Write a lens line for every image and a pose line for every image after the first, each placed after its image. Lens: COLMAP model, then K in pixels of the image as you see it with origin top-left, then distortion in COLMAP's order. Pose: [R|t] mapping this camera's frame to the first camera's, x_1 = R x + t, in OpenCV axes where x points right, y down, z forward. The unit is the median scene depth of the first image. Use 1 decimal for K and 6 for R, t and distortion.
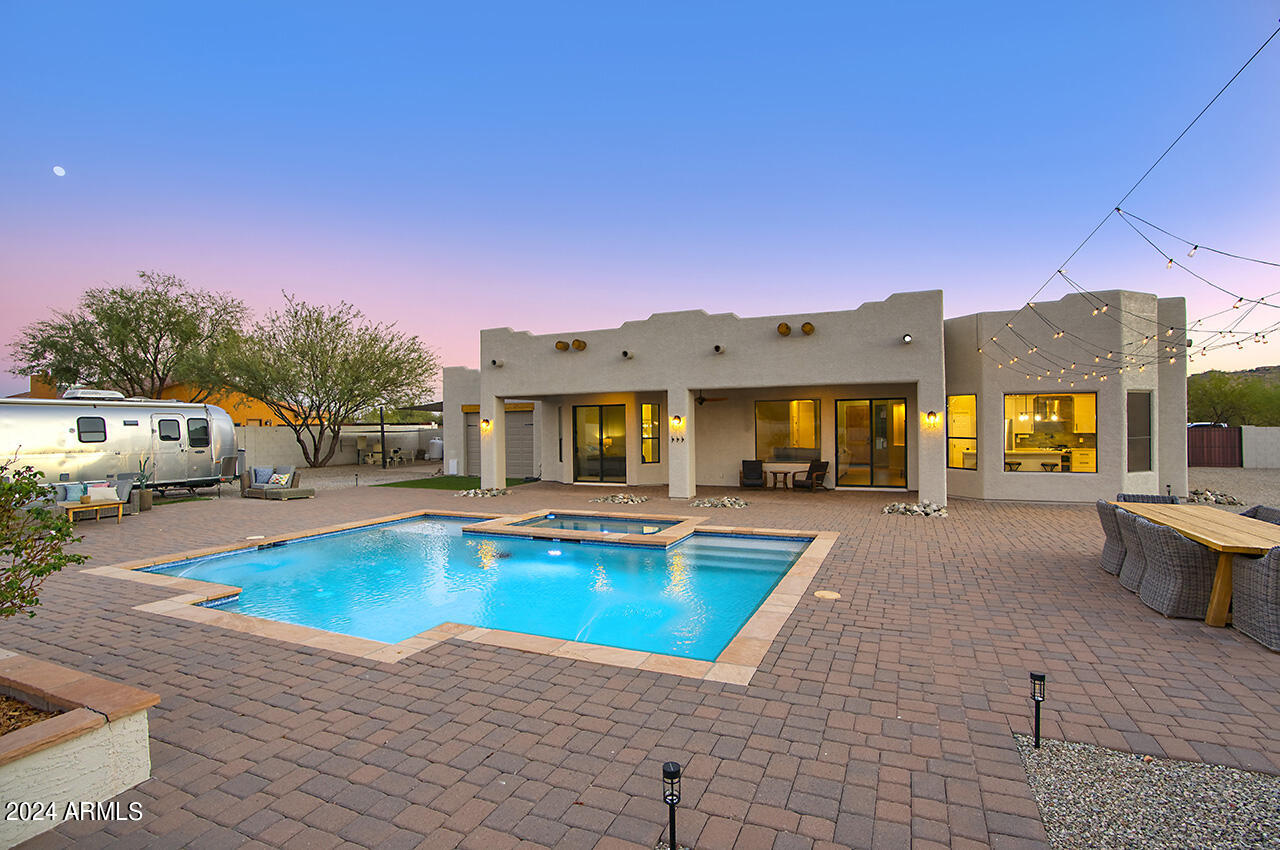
lens RADIAL K [[586.5, 0, 640.1], [0, 586.5, 434.8], [0, 0, 1]] dist [-0.055566, 0.015757]
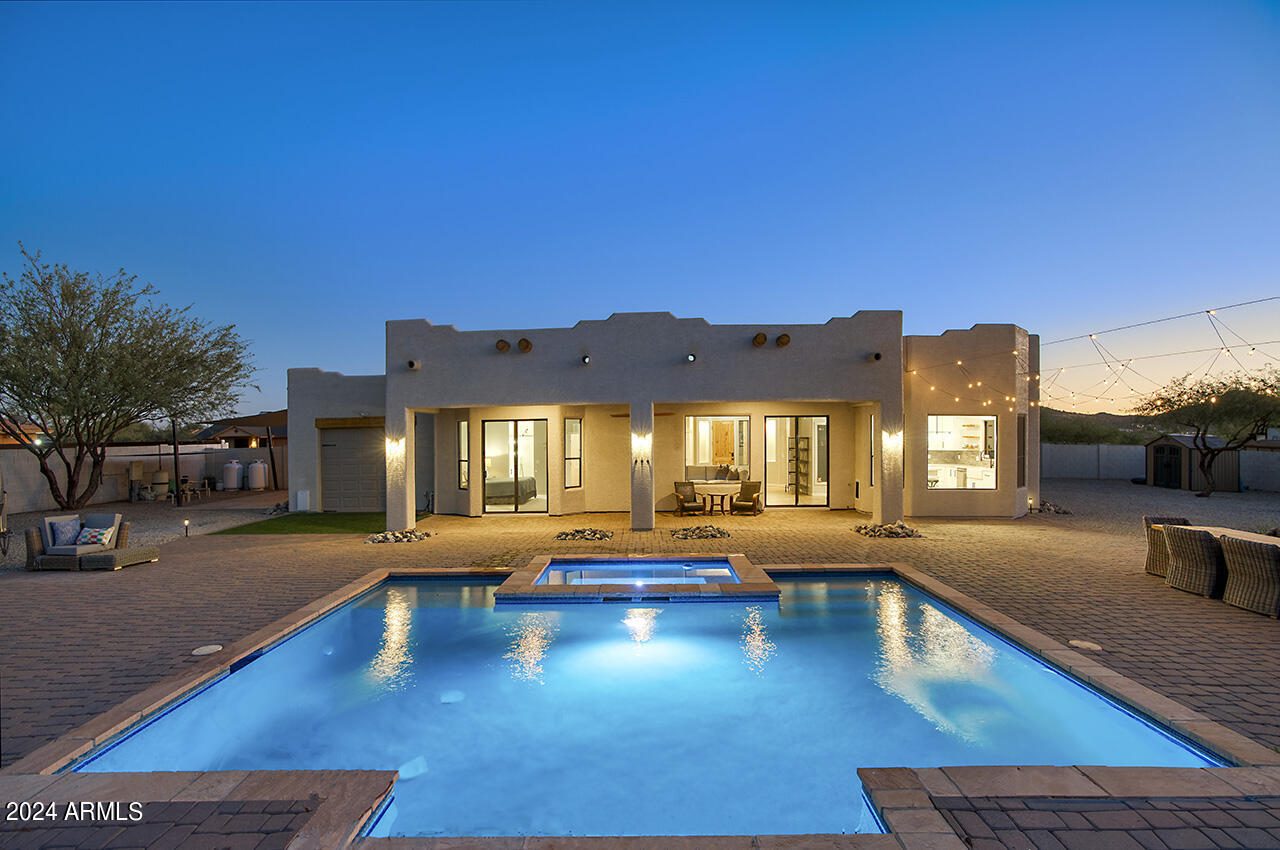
lens RADIAL K [[609.1, 0, 615.1], [0, 609.1, 430.3], [0, 0, 1]] dist [-0.035261, 0.002070]
pose [[0.940787, 0.001406, 0.338996, -0.250232], [0.009883, 0.999453, -0.031570, -0.009103], [-0.338854, 0.033051, 0.940258, 0.158022]]
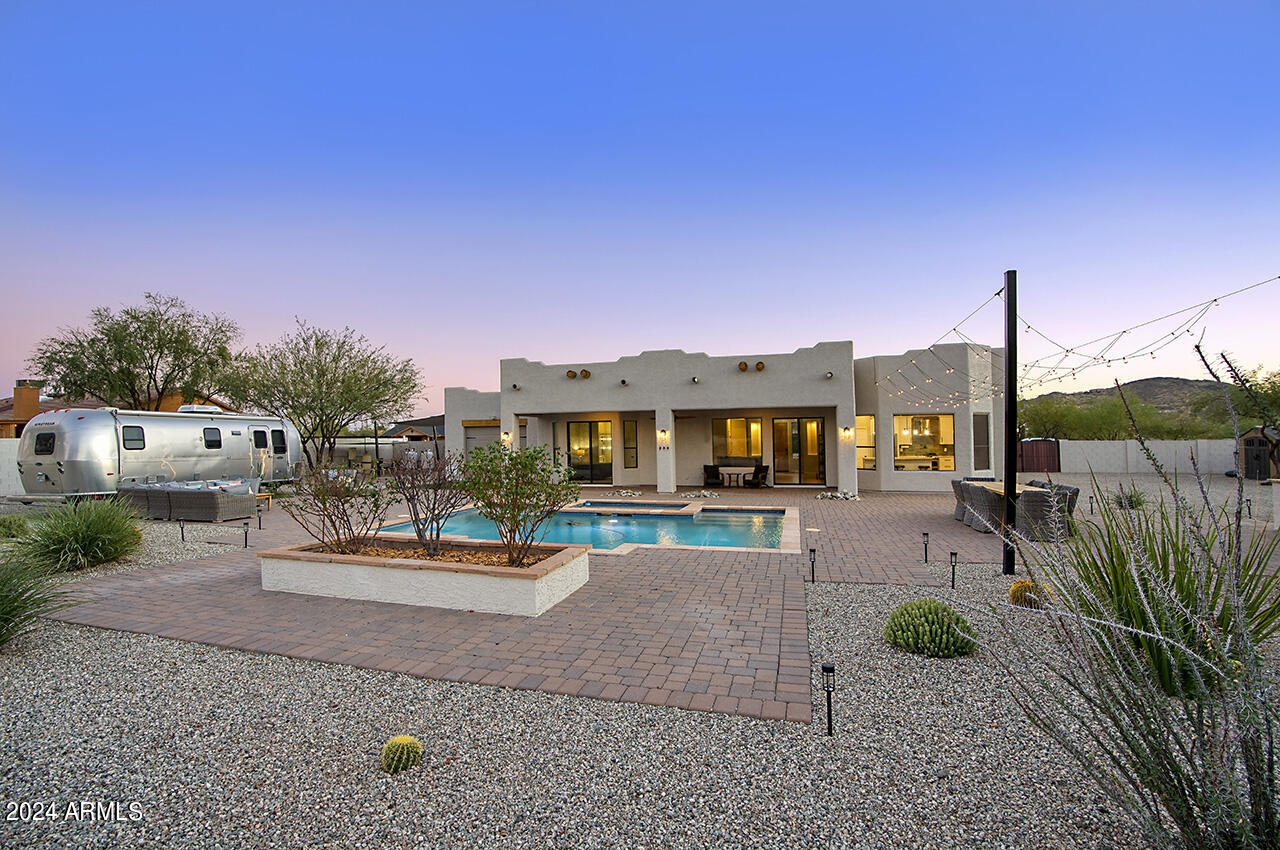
lens RADIAL K [[586.5, 0, 644.0], [0, 586.5, 429.0], [0, 0, 1]] dist [-0.055566, 0.015757]
pose [[0.984666, 0.004230, 0.174398, -0.184112], [0.002416, 0.999279, -0.037881, 0.013383], [-0.174432, 0.037721, 0.983946, -0.247709]]
